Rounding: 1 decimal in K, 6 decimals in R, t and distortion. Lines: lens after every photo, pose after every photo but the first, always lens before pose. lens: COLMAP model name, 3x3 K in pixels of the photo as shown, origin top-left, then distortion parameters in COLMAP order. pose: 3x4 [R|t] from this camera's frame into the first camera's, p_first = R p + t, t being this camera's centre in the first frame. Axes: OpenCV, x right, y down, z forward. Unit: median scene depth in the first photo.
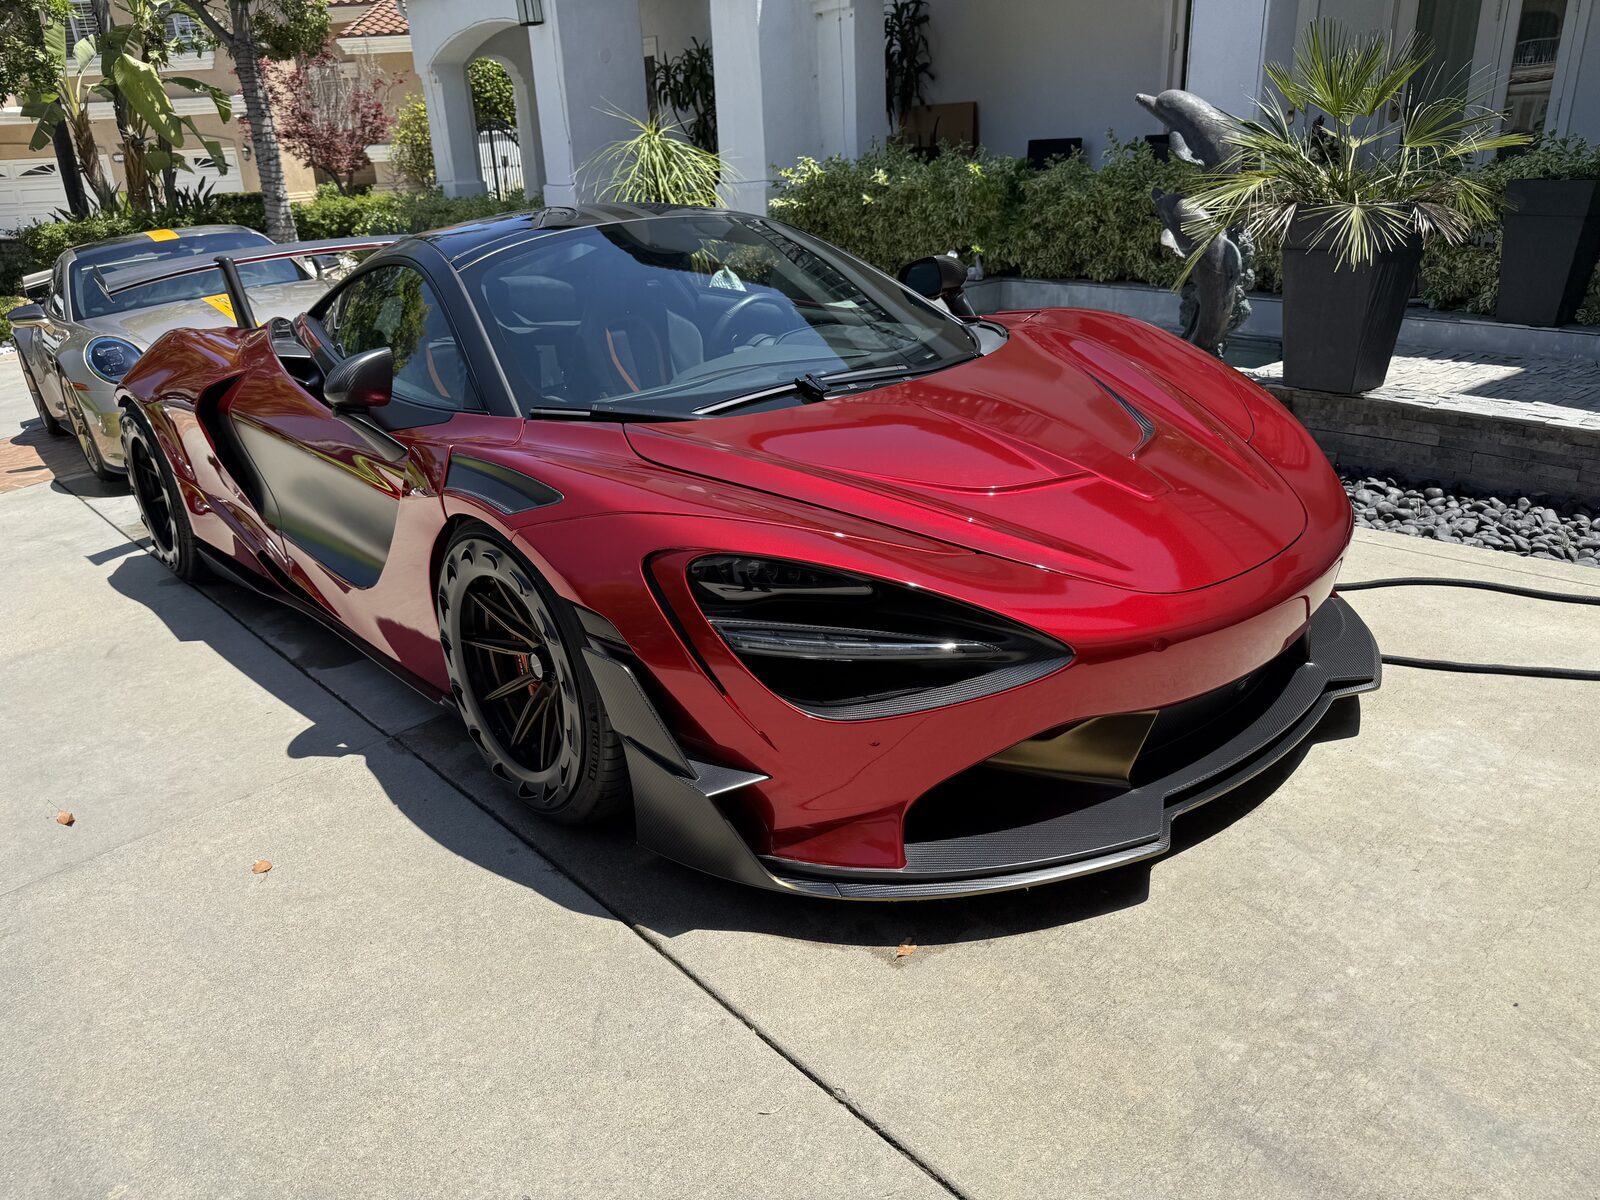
lens RADIAL K [[1132.3, 0, 800.0], [0, 1132.3, 600.0], [0, 0, 1]] dist [0.004551, -0.010346]
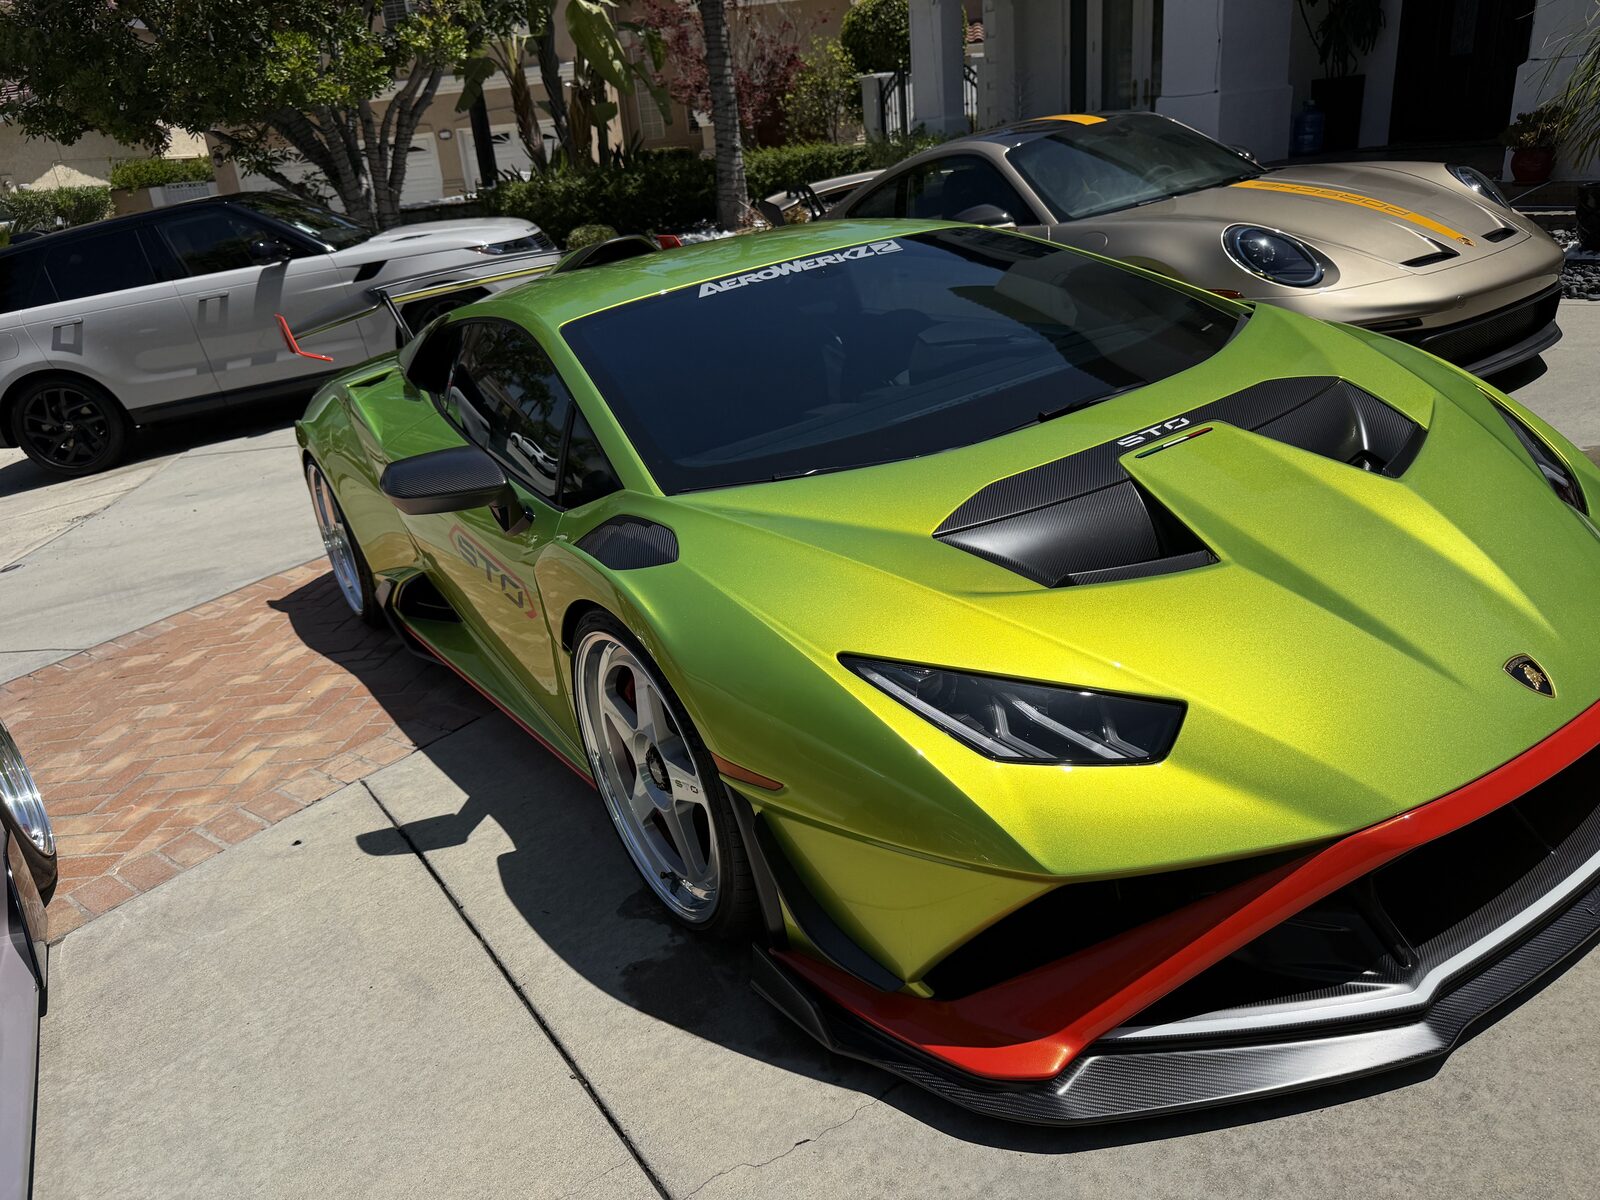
lens RADIAL K [[1132.3, 0, 800.0], [0, 1132.3, 600.0], [0, 0, 1]] dist [0.004551, -0.010346]
pose [[0.994565, -0.005179, -0.103986, -0.338390], [0.006349, 0.999920, 0.010927, -0.001127], [0.103921, -0.011528, 0.994519, 0.103112]]
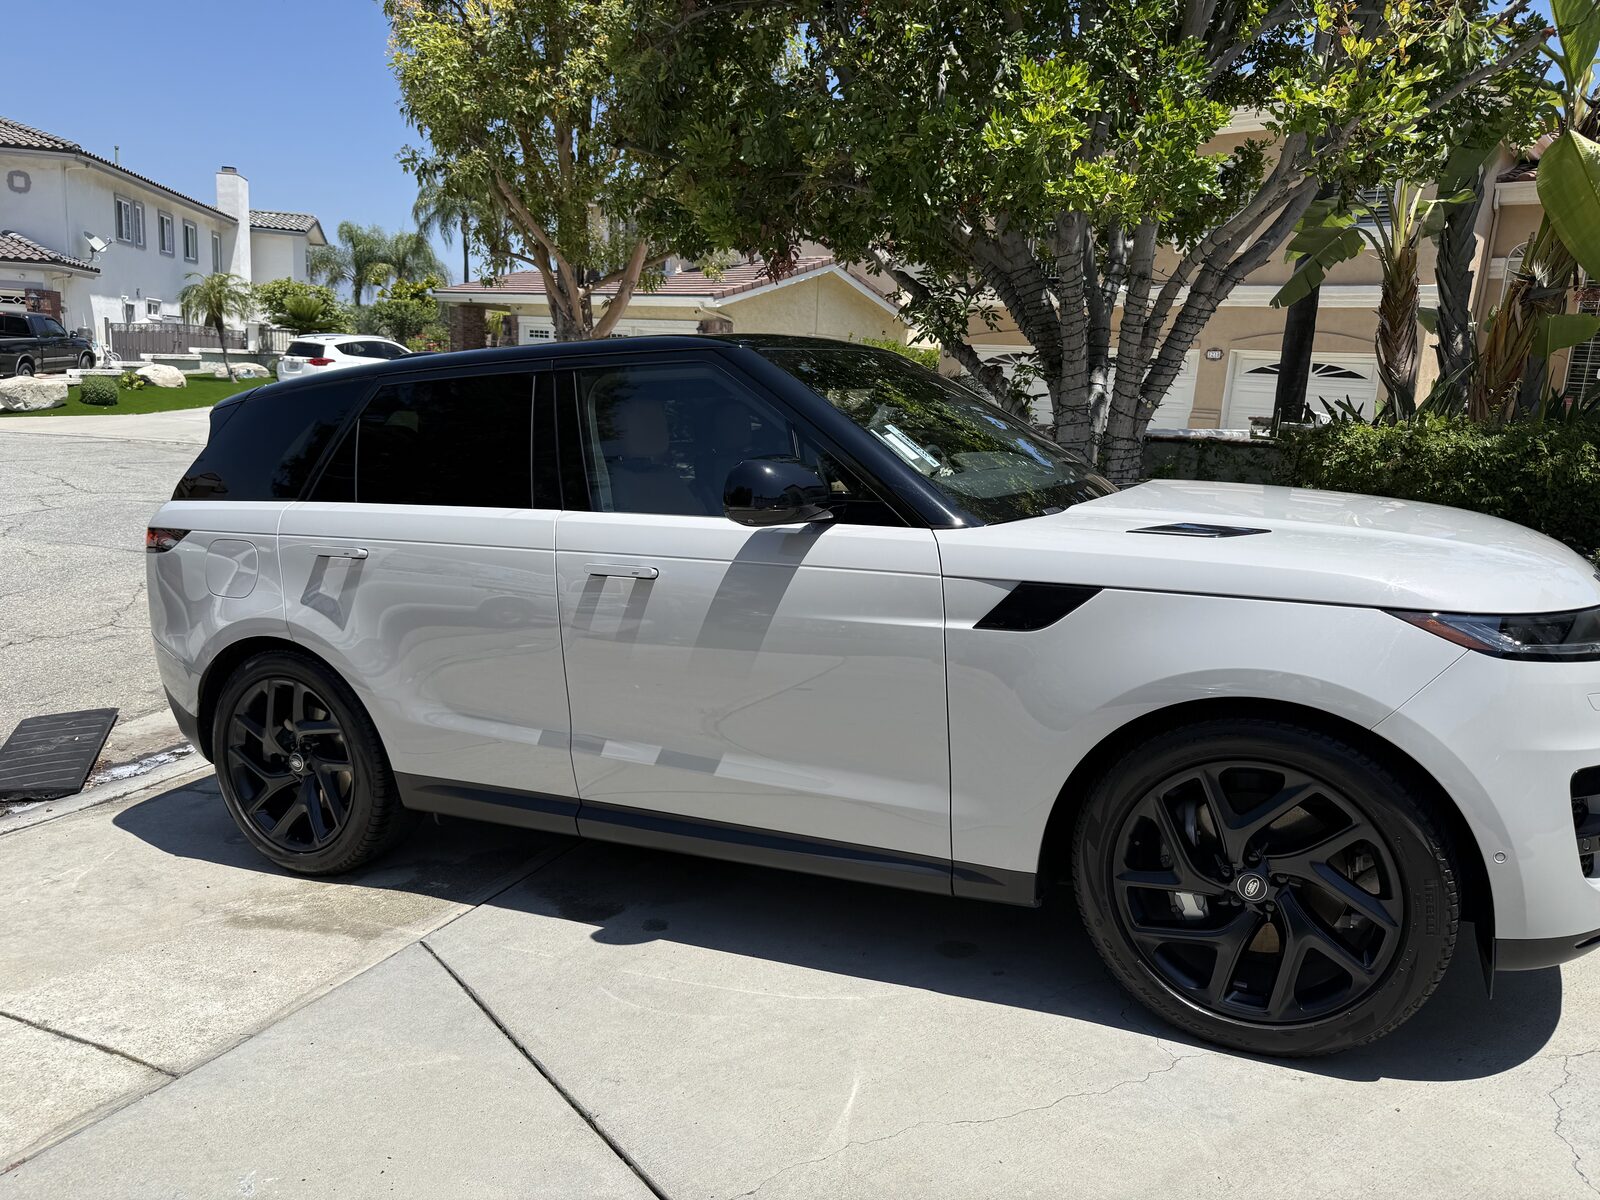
lens RADIAL K [[1132.3, 0, 800.0], [0, 1132.3, 600.0], [0, 0, 1]] dist [0.004551, -0.010346]
pose [[0.763358, 0.211528, -0.610362, -0.532768], [-0.327643, 0.941094, -0.083625, -0.136196], [0.556719, 0.263816, 0.787696, 0.489639]]
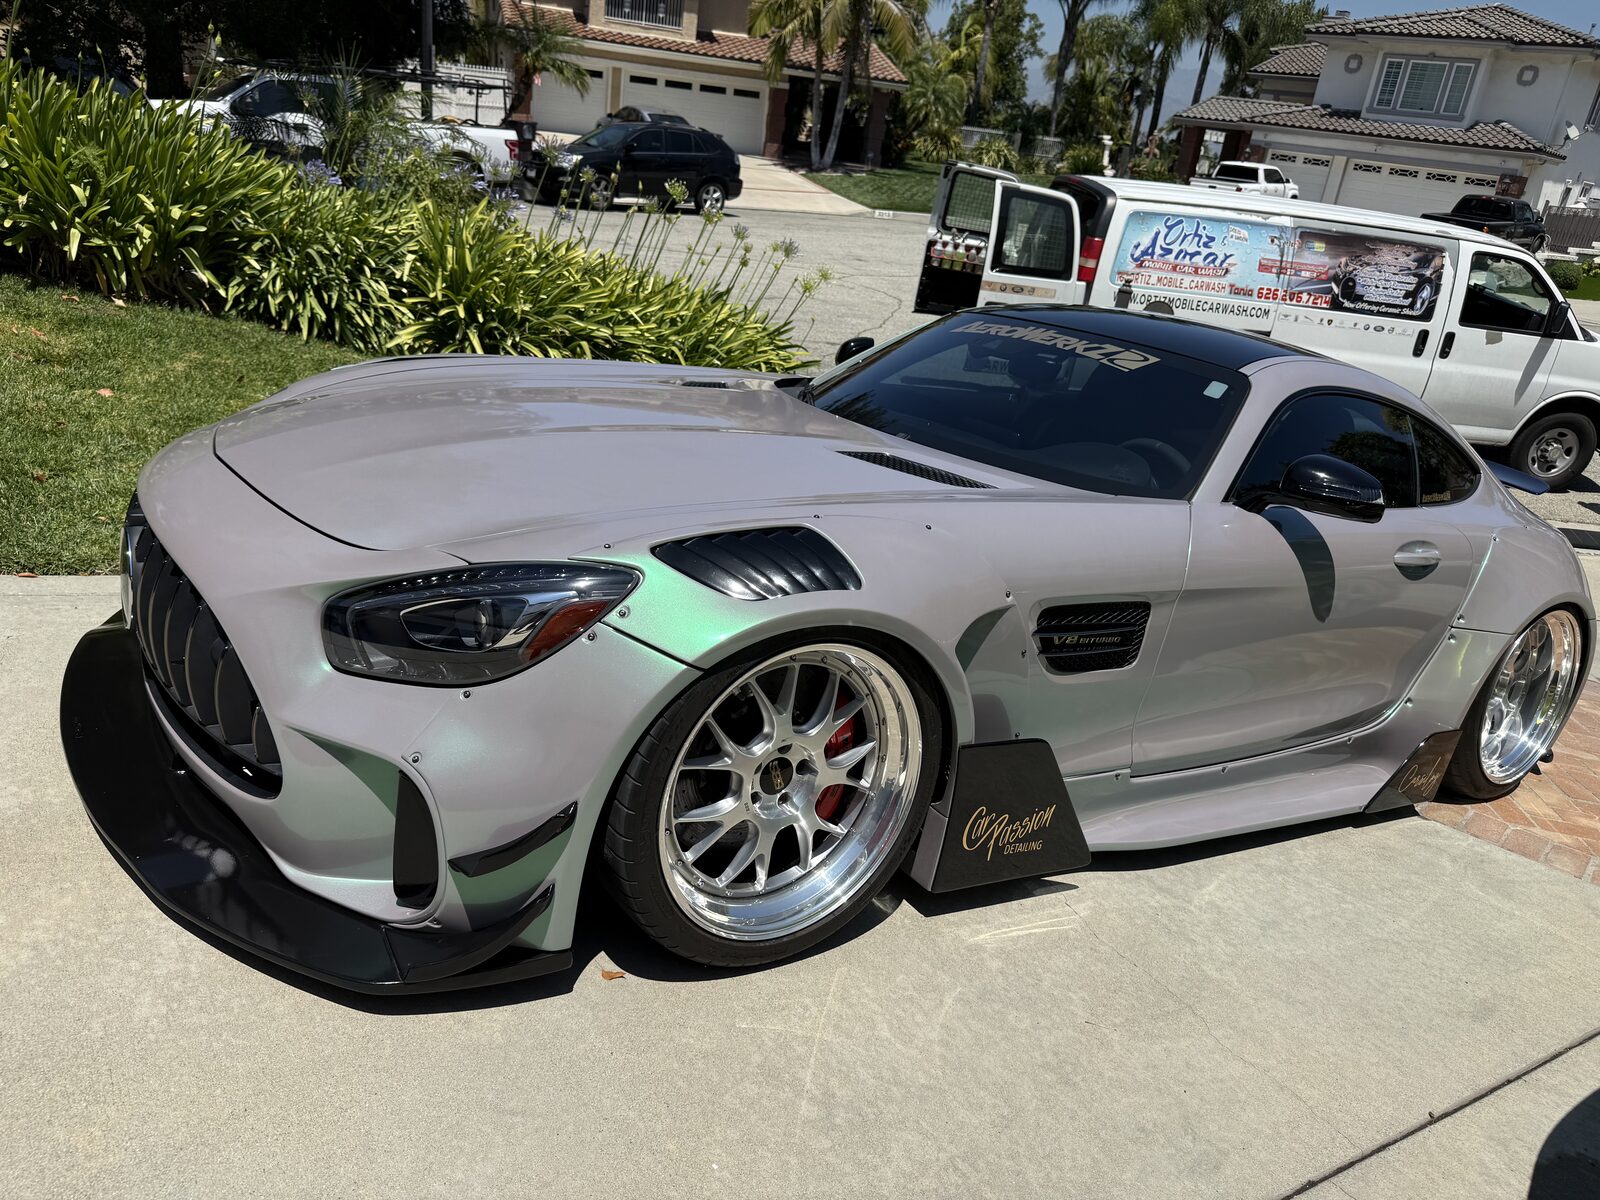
lens RADIAL K [[1140.9, 0, 797.2], [0, 1140.9, 616.8], [0, 0, 1]] dist [-0.016666, 0.005598]
pose [[-0.138038, 0.427473, -0.893428, -0.259084], [-0.468535, 0.766559, 0.439161, -0.020497], [0.872594, 0.479223, 0.094472, 0.114917]]
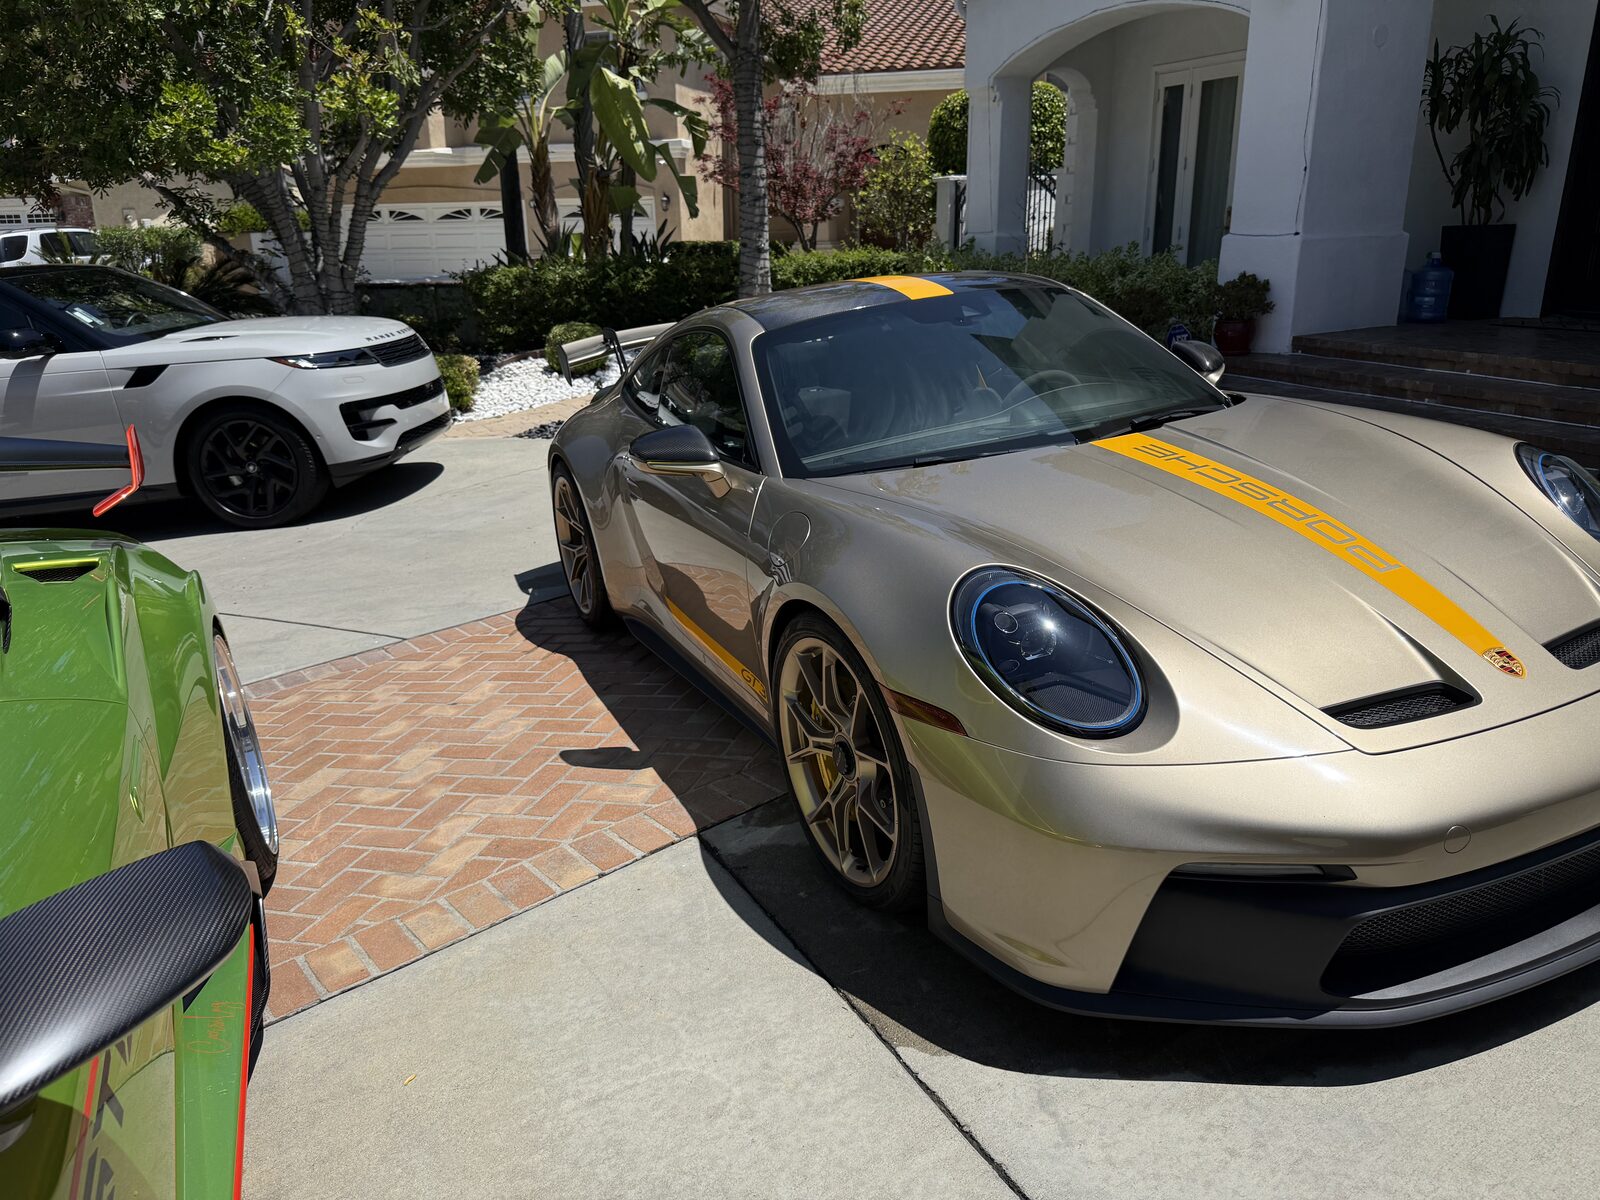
lens RADIAL K [[1127.0, 0, 800.0], [0, 1127.0, 600.0], [0, 0, 1]] dist [0.053672, -0.071593]
pose [[0.968974, 0.102407, -0.224949, -0.245833], [-0.115667, 0.992197, -0.046547, -0.082116], [0.218427, 0.071122, 0.973258, 0.269638]]
